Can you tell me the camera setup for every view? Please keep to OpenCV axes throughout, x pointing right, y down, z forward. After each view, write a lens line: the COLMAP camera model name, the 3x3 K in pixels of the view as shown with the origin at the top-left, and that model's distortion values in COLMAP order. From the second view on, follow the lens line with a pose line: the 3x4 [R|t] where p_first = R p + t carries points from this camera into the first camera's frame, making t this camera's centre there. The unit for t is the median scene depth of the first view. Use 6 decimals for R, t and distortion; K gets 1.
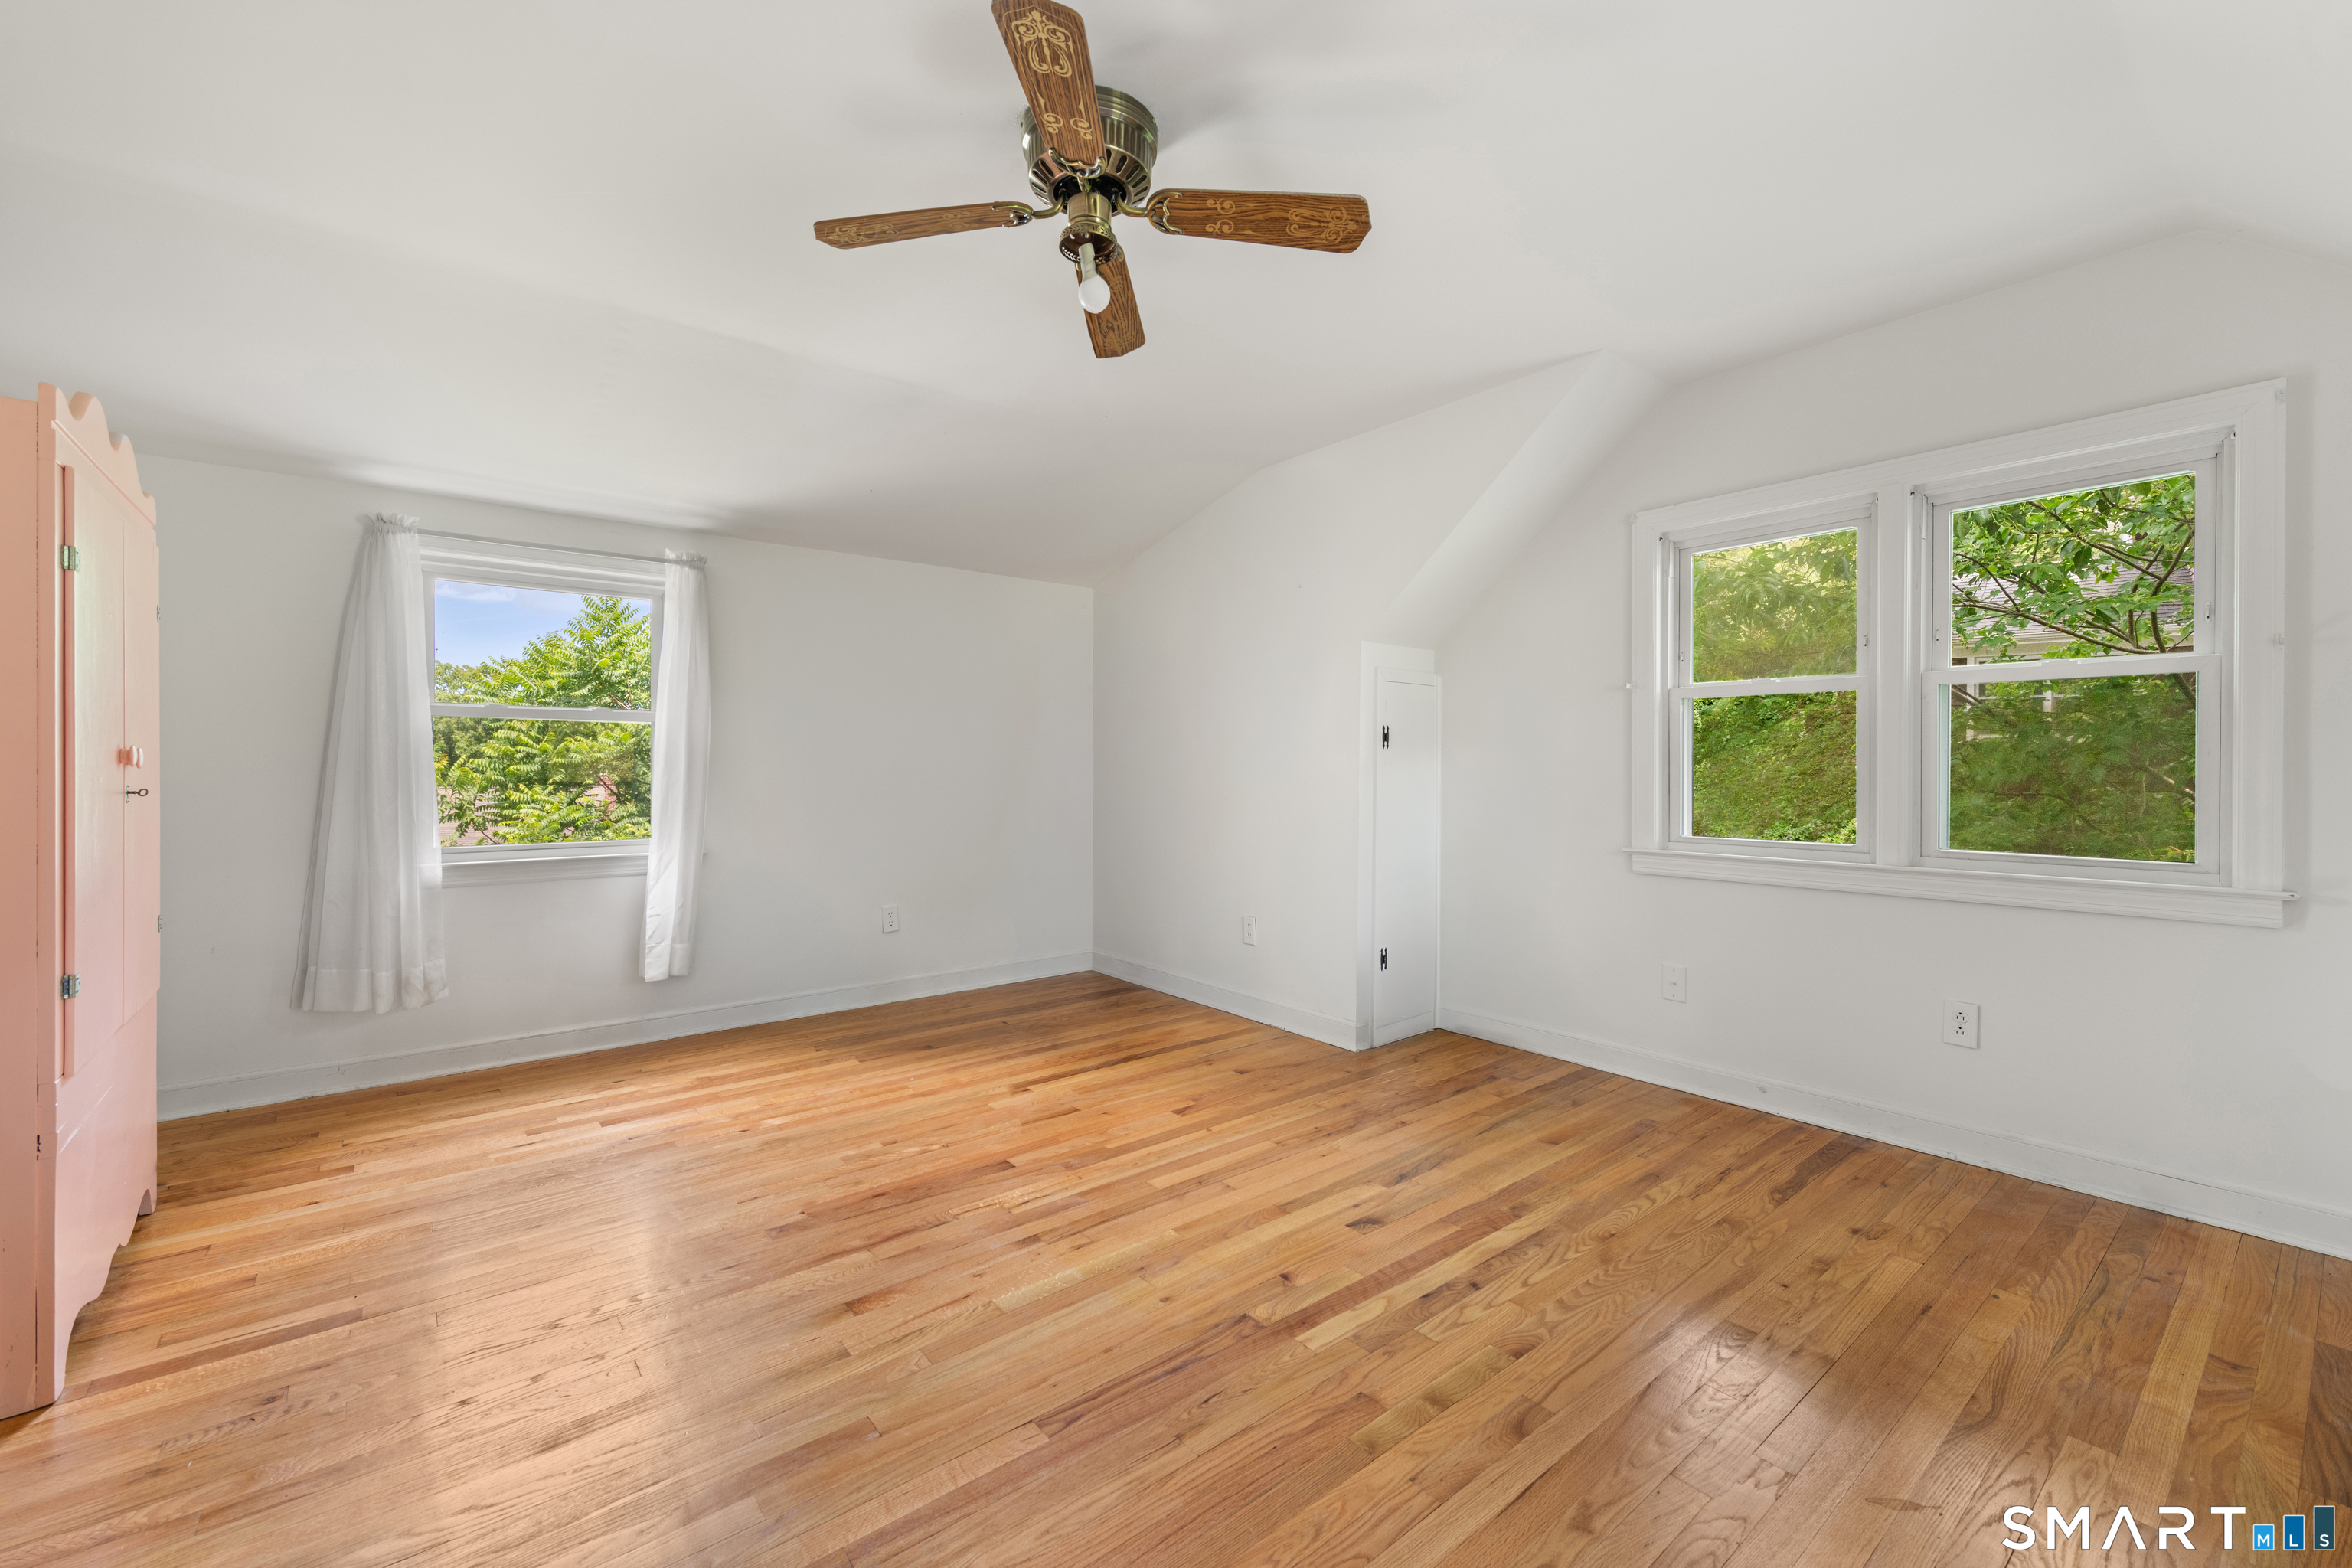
lens RADIAL K [[969.0, 0, 1161.9], [0, 969.0, 771.5], [0, 0, 1]] dist [0.001924, -0.000836]
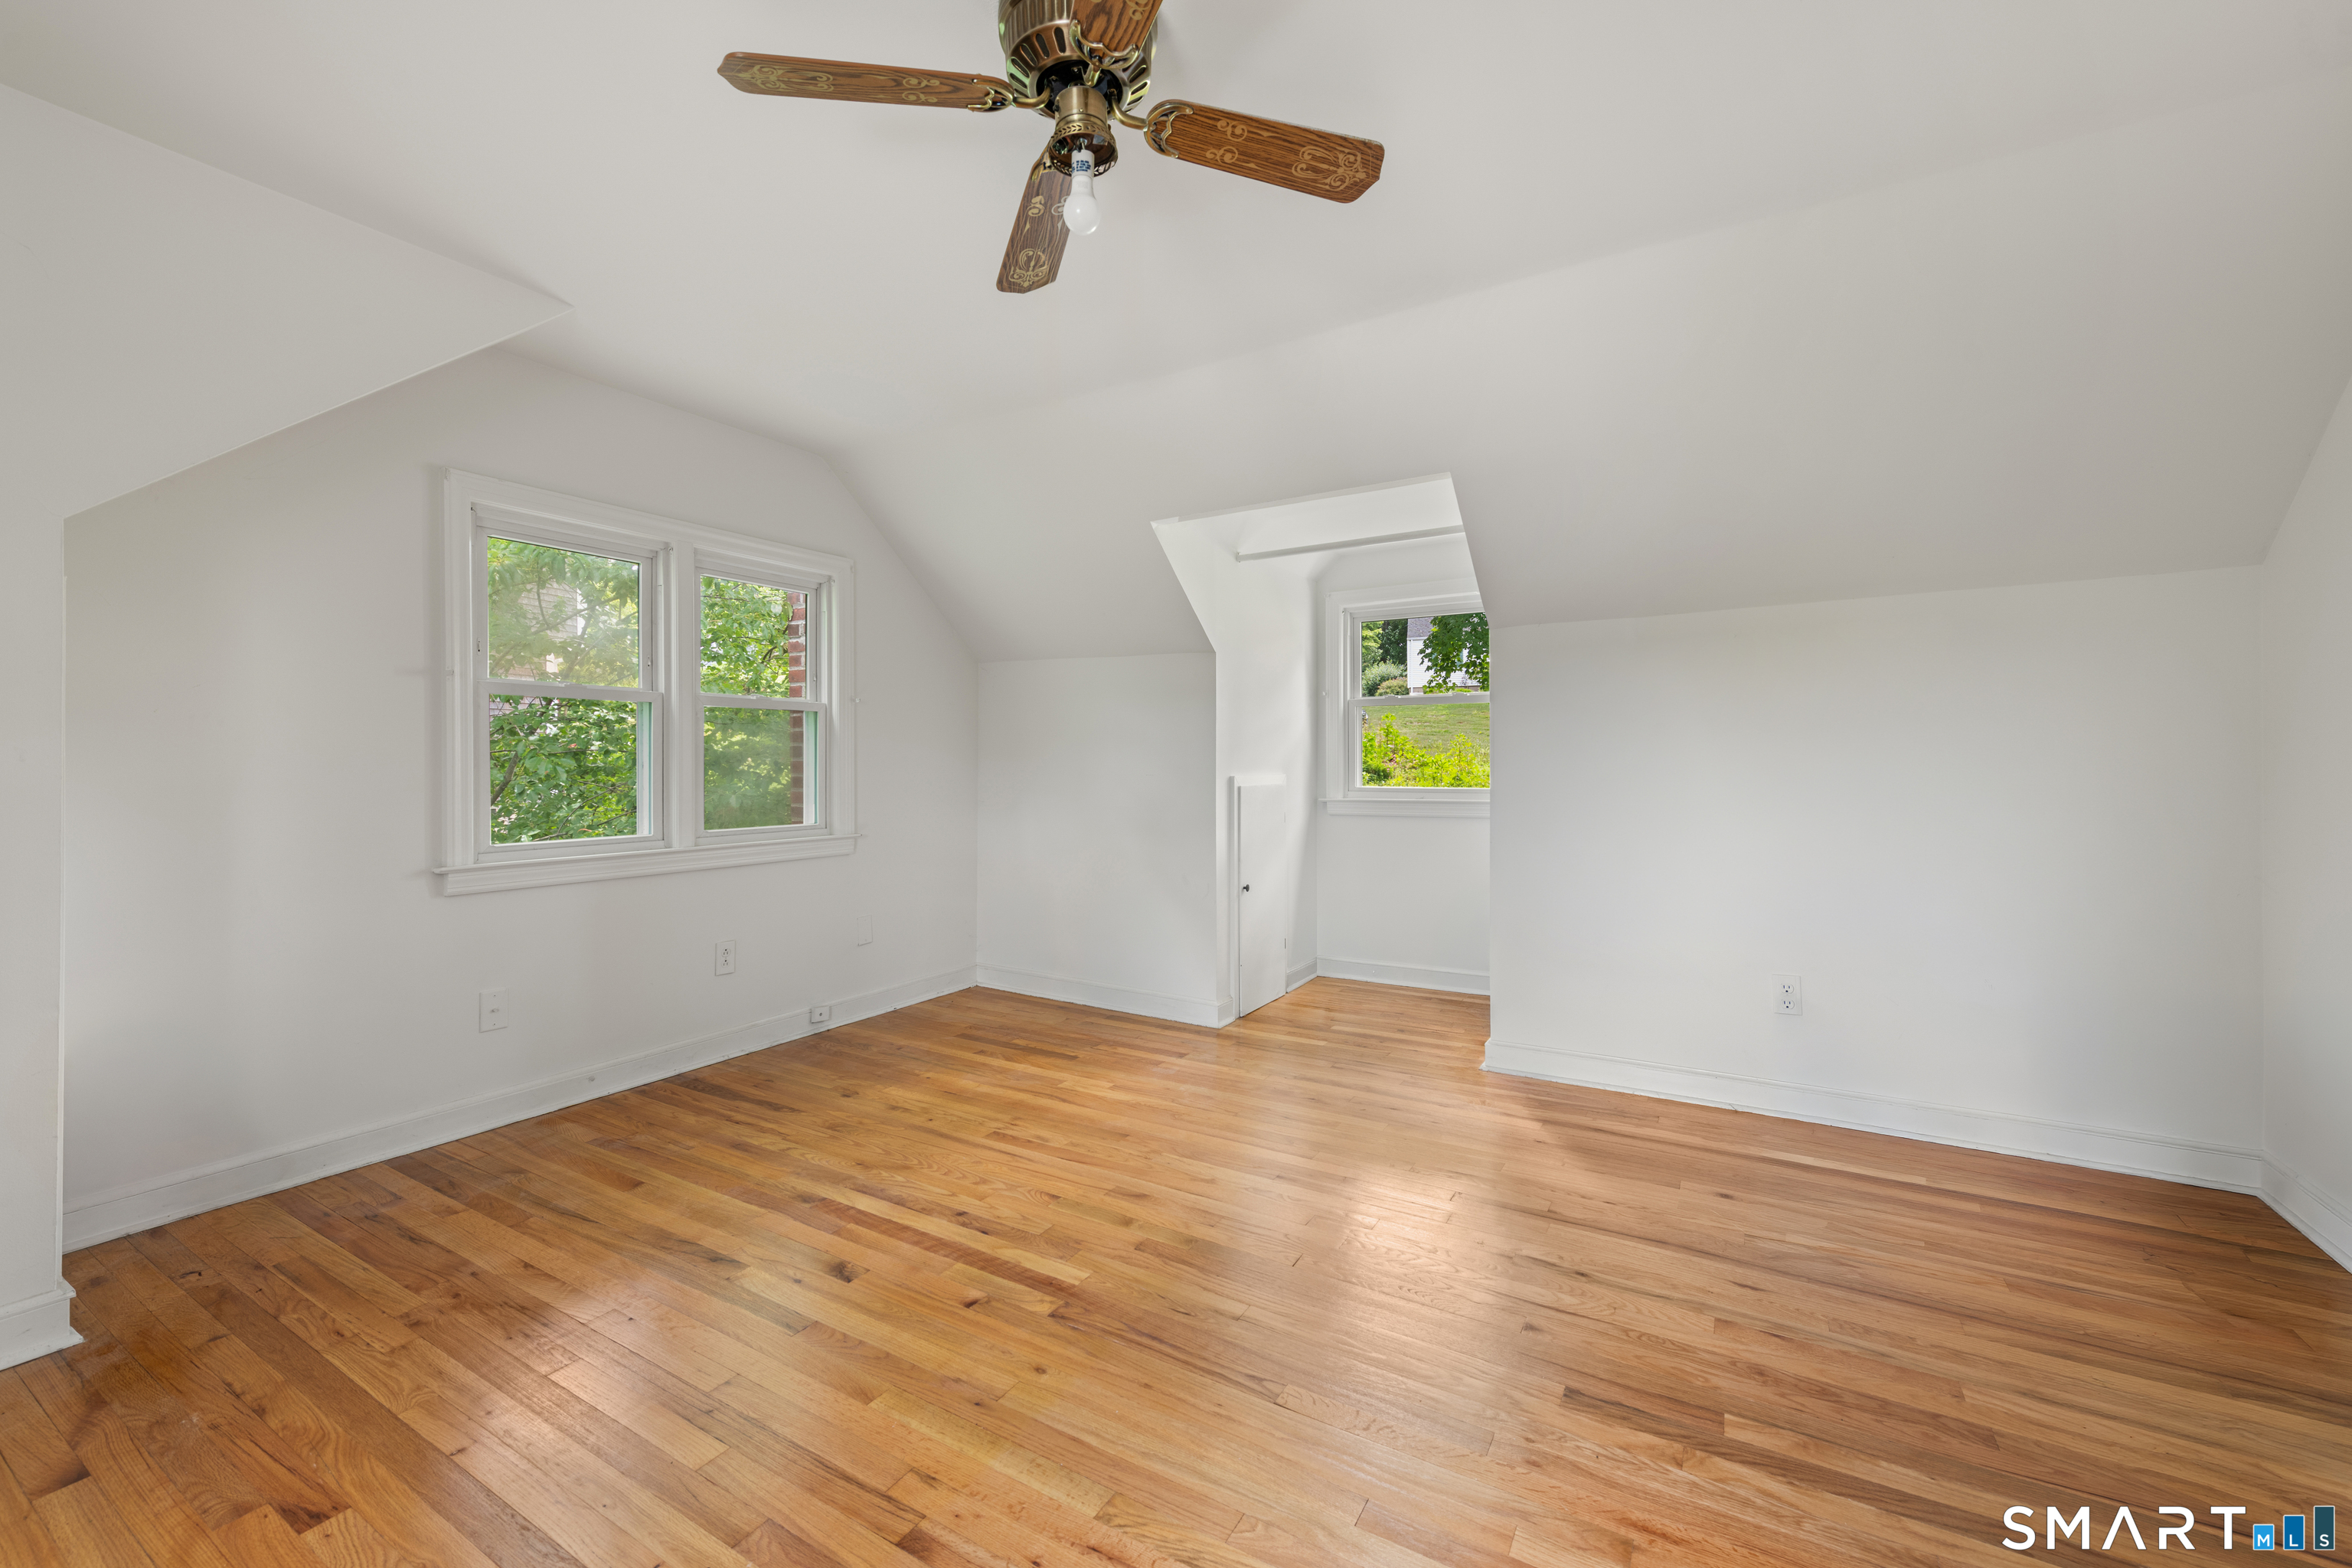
lens RADIAL K [[969.0, 0, 1155.1], [0, 969.0, 767.5], [0, 0, 1]] dist [0.001924, -0.000836]
pose [[-0.354589, -0.003750, 0.935015, -0.640025], [0.010791, 0.999909, 0.008103, -0.009105], [-0.934960, 0.012963, -0.354517, 0.899613]]
